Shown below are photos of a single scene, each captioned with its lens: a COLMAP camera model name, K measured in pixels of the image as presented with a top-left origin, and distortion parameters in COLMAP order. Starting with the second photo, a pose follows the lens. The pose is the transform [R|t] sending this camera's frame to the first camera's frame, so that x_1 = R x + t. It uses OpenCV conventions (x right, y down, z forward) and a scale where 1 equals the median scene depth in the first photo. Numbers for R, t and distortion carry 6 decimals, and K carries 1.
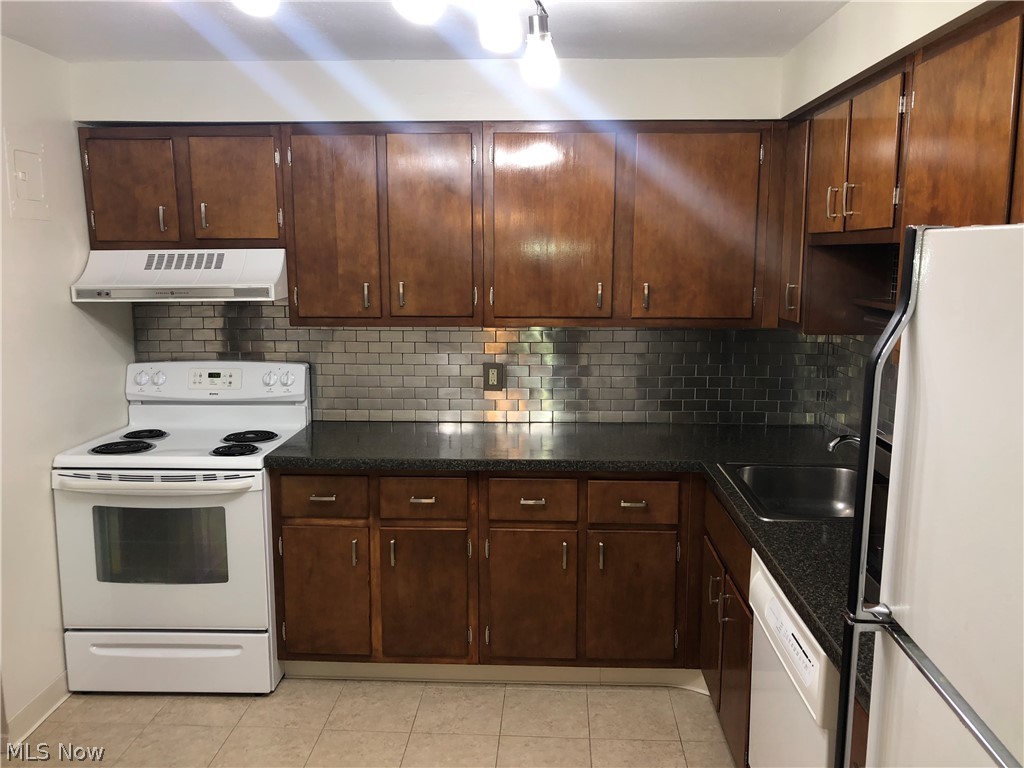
lens RADIAL K [[847.0, 0, 512.0], [0, 847.0, 384.0], [0, 0, 1]] dist [0.063553, -0.004251]
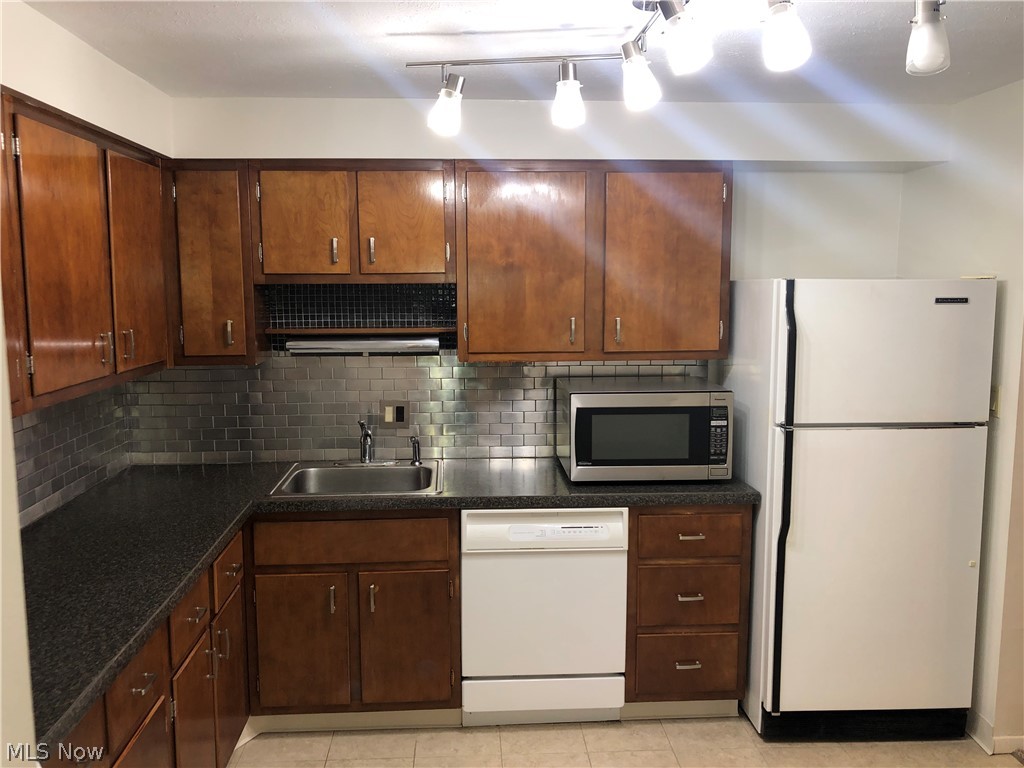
lens RADIAL K [[850.6, 0, 512.0], [0, 850.6, 384.0], [0, 0, 1]] dist [0.071555, -0.080019]
pose [[0.992677, -0.018170, 0.119421, -0.244193], [0.023288, 0.998863, -0.041601, -0.001216], [-0.118529, 0.044078, 0.991972, 0.012581]]
